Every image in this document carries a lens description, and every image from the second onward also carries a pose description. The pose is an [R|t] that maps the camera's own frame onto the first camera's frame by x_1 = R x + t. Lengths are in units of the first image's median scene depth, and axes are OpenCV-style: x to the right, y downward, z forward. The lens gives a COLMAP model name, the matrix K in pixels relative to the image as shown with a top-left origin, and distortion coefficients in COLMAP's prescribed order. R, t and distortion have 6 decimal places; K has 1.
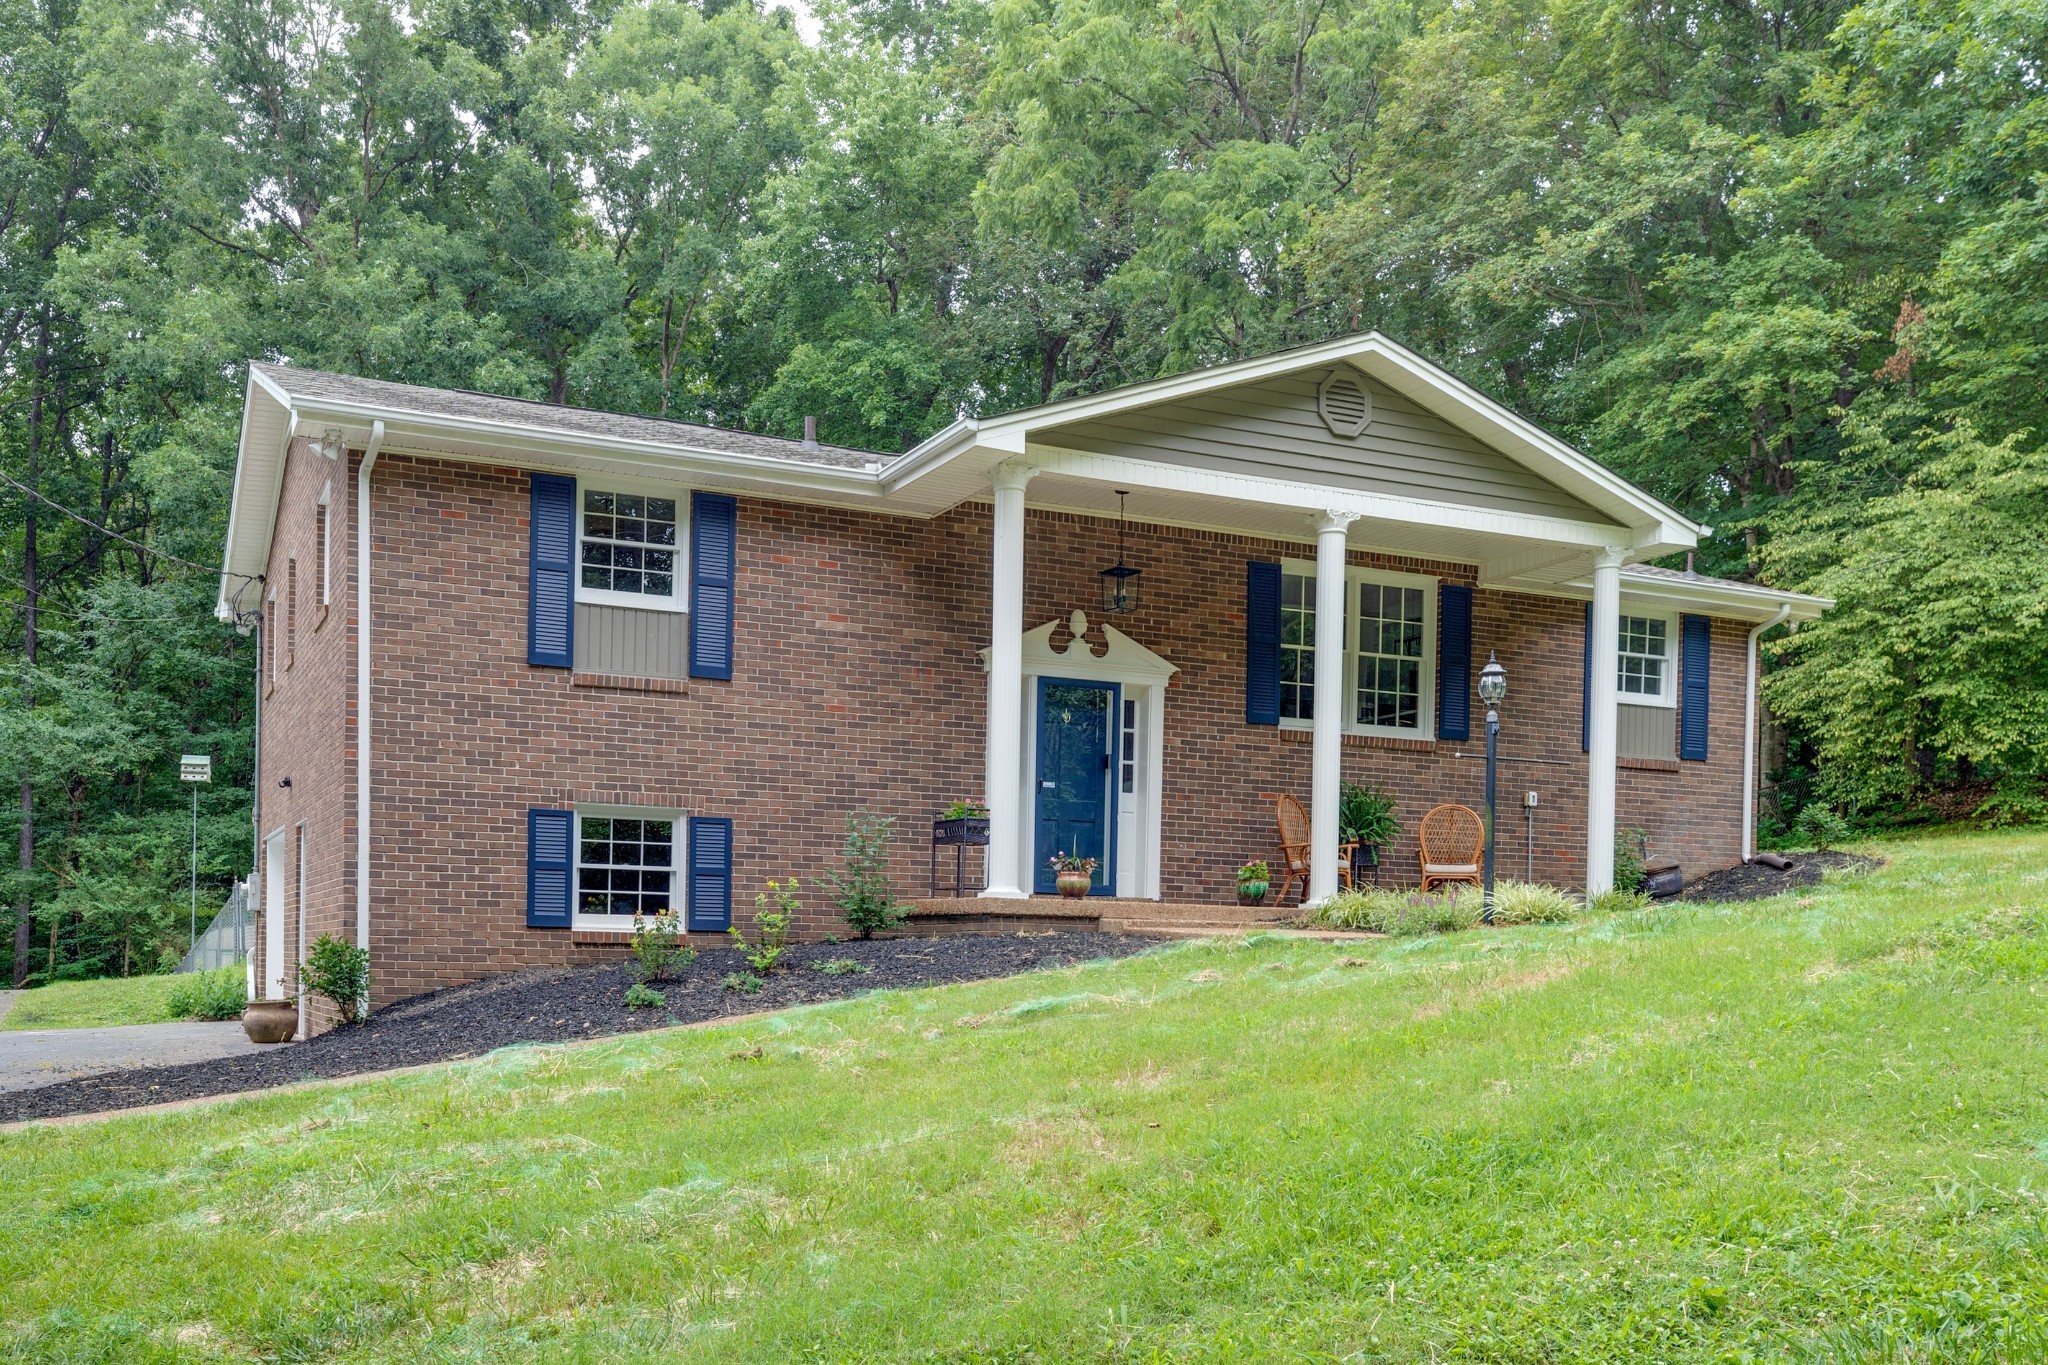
lens RADIAL K [[1607.3, 0, 894.2], [0, 1607.3, 994.5], [0, 0, 1]] dist [0.003017, -0.001930]
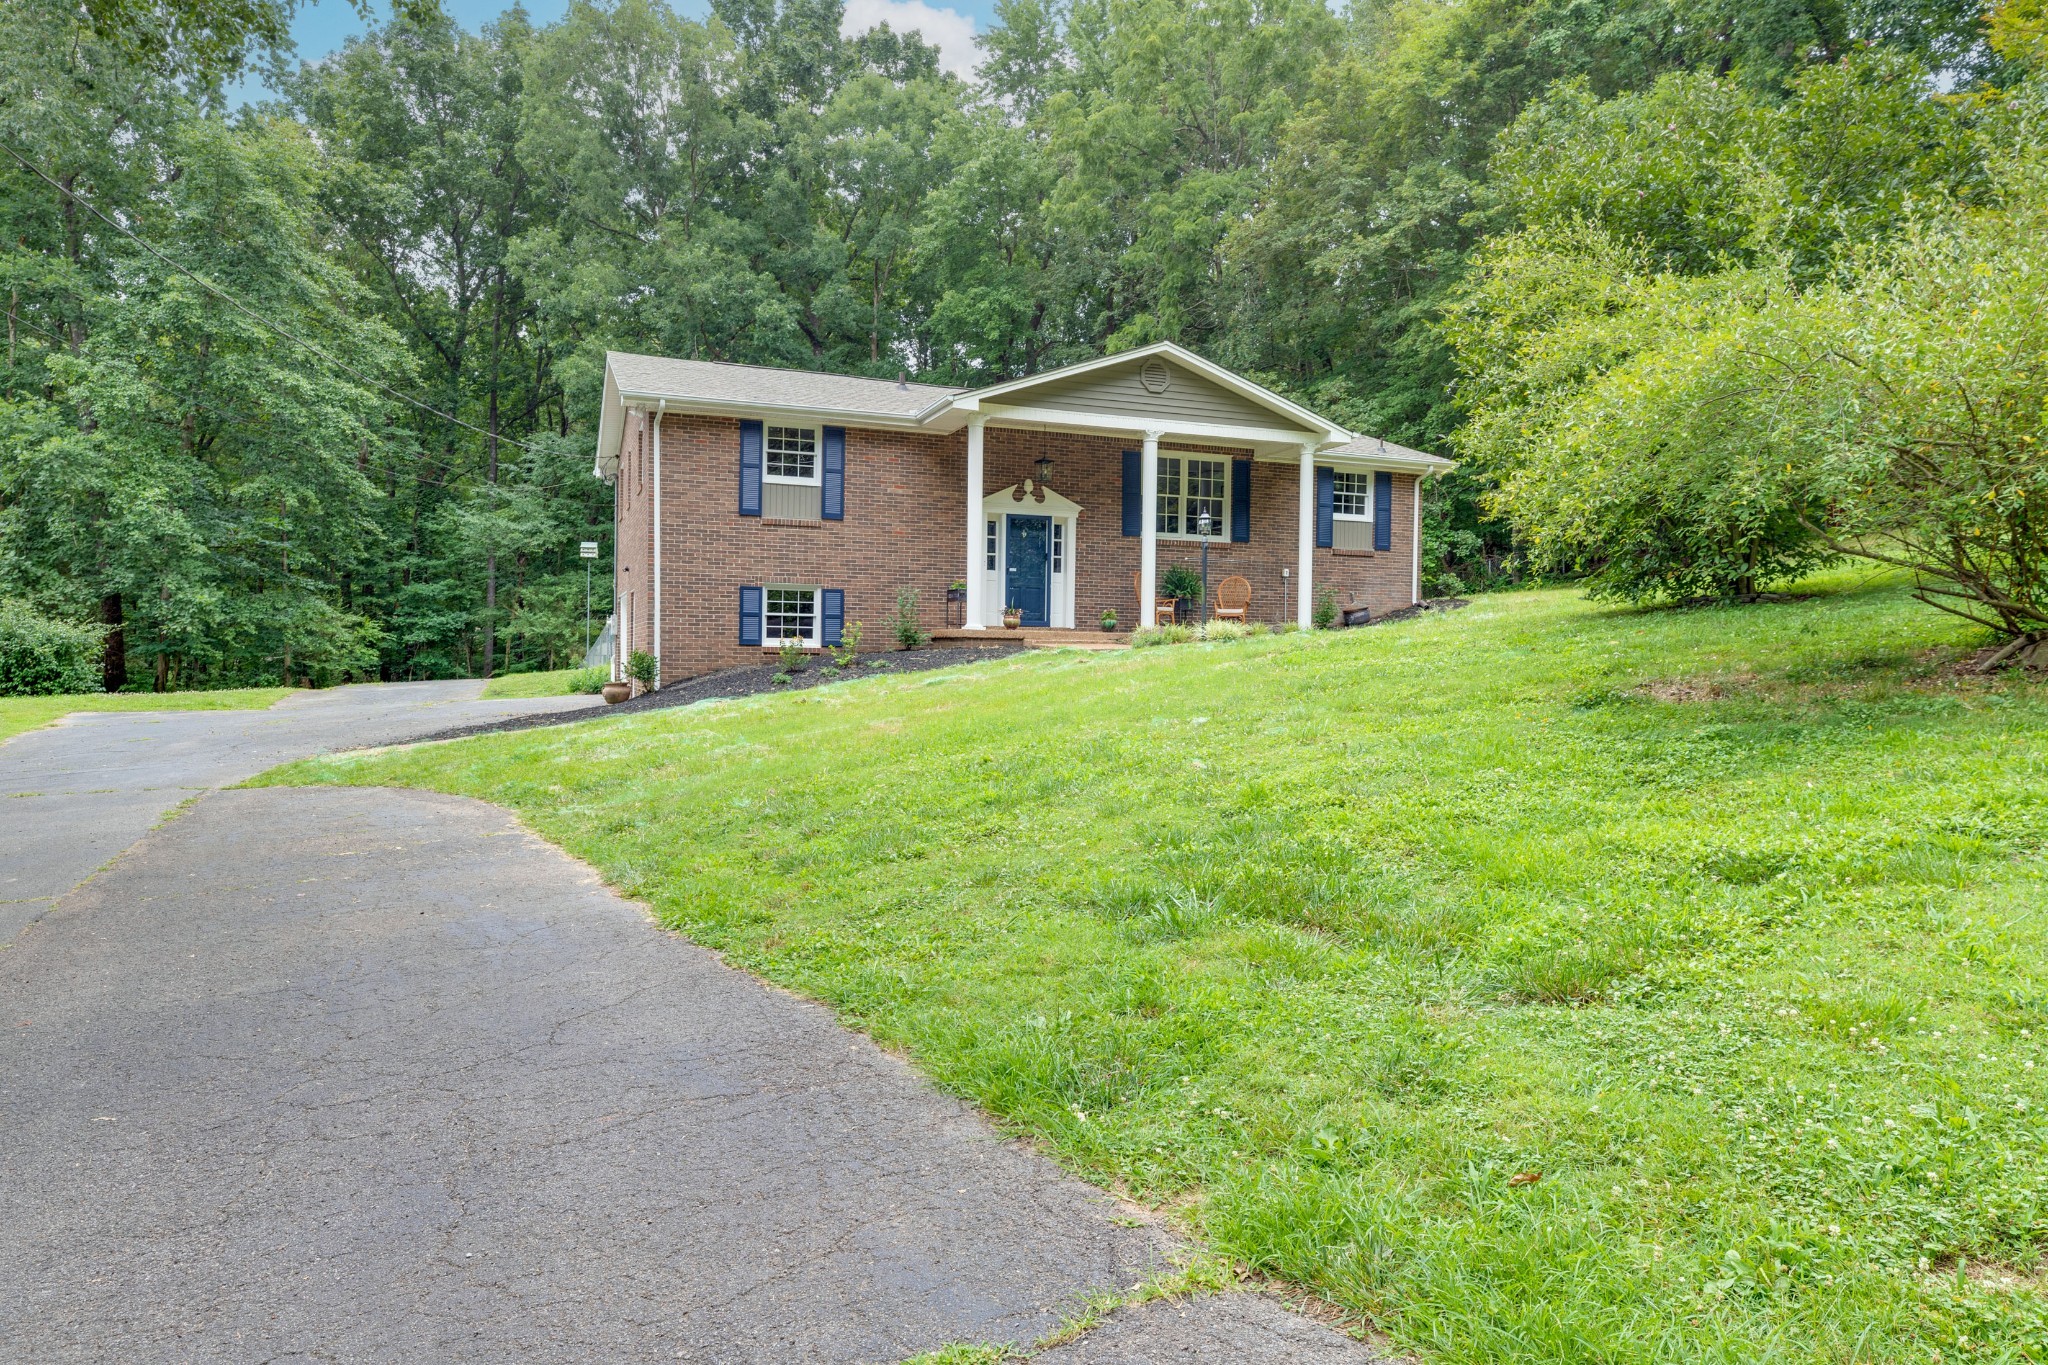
lens RADIAL K [[1065.0, 0, 1024.0], [0, 1065.0, 682.5], [0, 0, 1]] dist [-0.001509, 0.000605]
pose [[0.999530, -0.003322, -0.030472, 0.143988], [0.003329, 0.999994, 0.000181, 0.005281], [0.030471, -0.000282, 0.999536, -0.274662]]
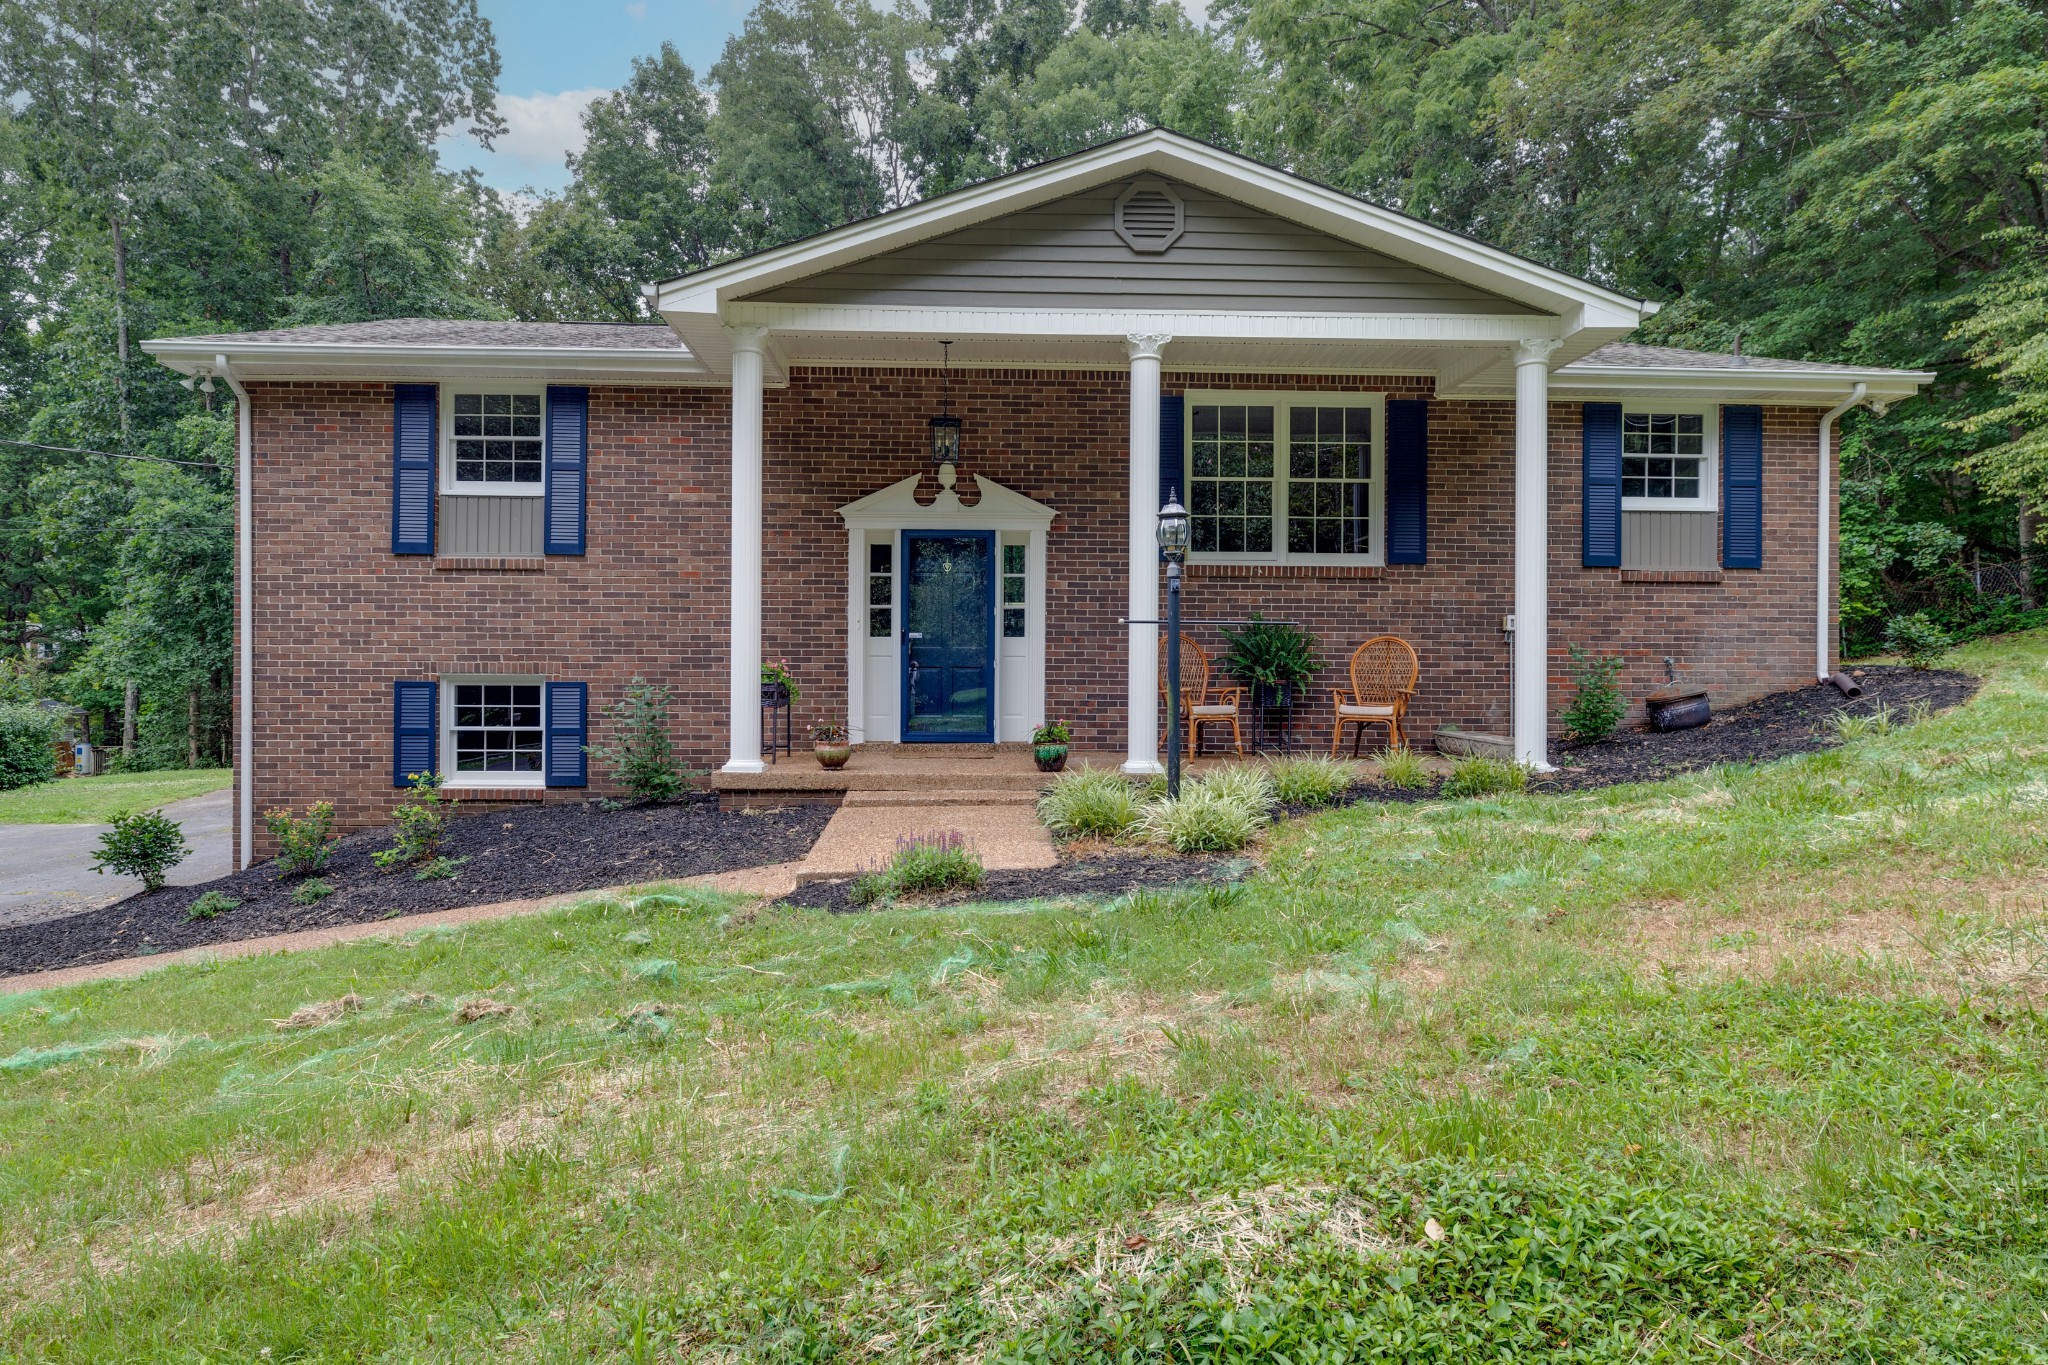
lens RADIAL K [[1065.0, 0, 1024.0], [0, 1065.0, 682.5], [0, 0, 1]] dist [-0.001509, 0.000605]
pose [[0.945458, -0.010250, -0.325584, 0.368539], [0.002183, 0.999682, -0.025131, -0.081346], [0.325738, 0.023050, 0.945179, 0.376063]]
